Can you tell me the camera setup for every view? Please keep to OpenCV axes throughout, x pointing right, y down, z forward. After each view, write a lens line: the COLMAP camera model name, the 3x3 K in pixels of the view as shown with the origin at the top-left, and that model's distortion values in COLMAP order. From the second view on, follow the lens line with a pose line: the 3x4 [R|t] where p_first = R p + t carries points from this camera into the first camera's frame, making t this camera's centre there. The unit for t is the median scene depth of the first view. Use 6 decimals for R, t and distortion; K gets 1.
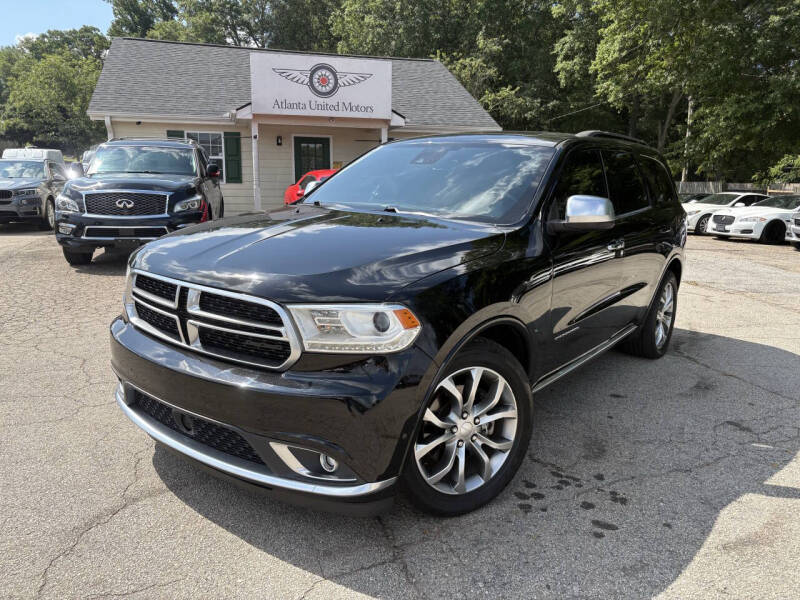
lens RADIAL K [[605.7, 0, 404.5], [0, 605.7, 297.2], [0, 0, 1]] dist [0.054191, -0.054083]
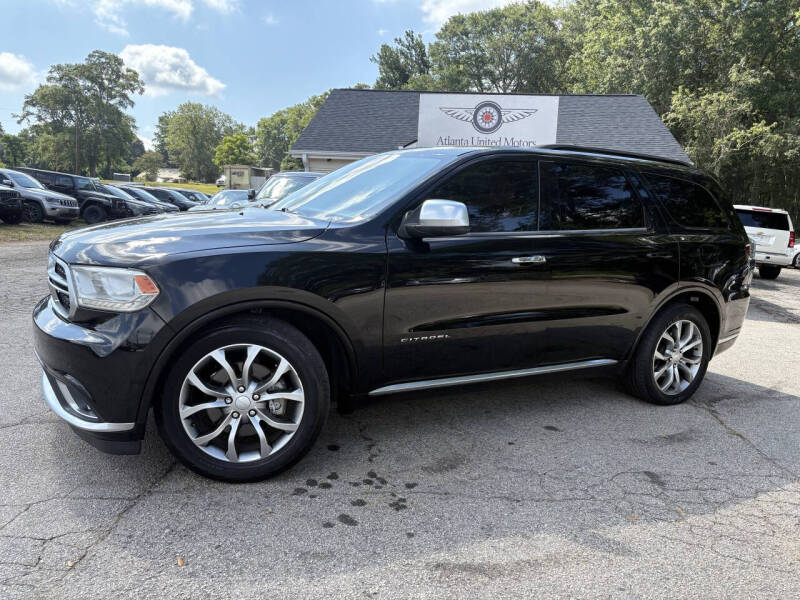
lens RADIAL K [[606.3, 0, 401.2], [0, 606.3, 297.2], [0, 0, 1]] dist [0.051724, -0.053766]
pose [[0.923049, 0.079140, -0.376454, 0.335111], [-0.104239, 0.993453, -0.046740, 0.023848], [0.370291, 0.082385, 0.925255, 0.041172]]
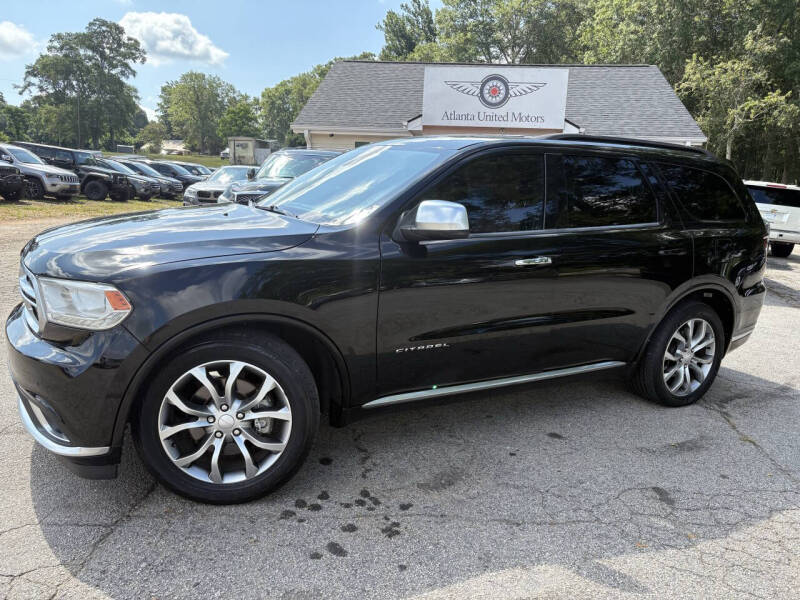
lens RADIAL K [[606.4, 0, 402.3], [0, 606.4, 300.1], [0, 0, 1]] dist [0.055183, -0.058568]
pose [[0.919648, 0.097954, -0.380333, 0.328979], [-0.104364, 0.994532, 0.003788, -0.008102], [0.378624, 0.036210, 0.924842, 0.073733]]
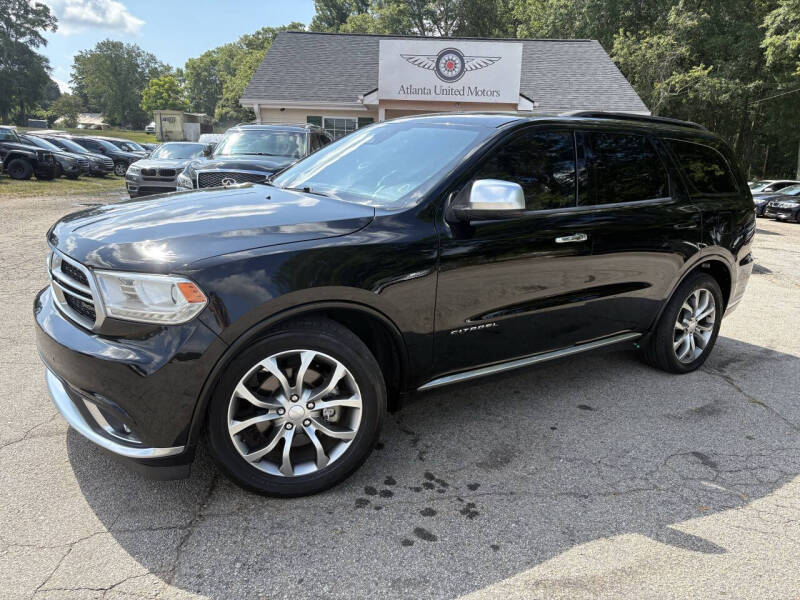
lens RADIAL K [[605.7, 0, 404.5], [0, 605.7, 297.2], [0, 0, 1]] dist [0.054191, -0.054083]
pose [[0.957606, 0.079430, -0.276915, 0.234954], [-0.073958, 0.996805, 0.030166, -0.005105], [0.278426, -0.008407, 0.960421, 0.047364]]
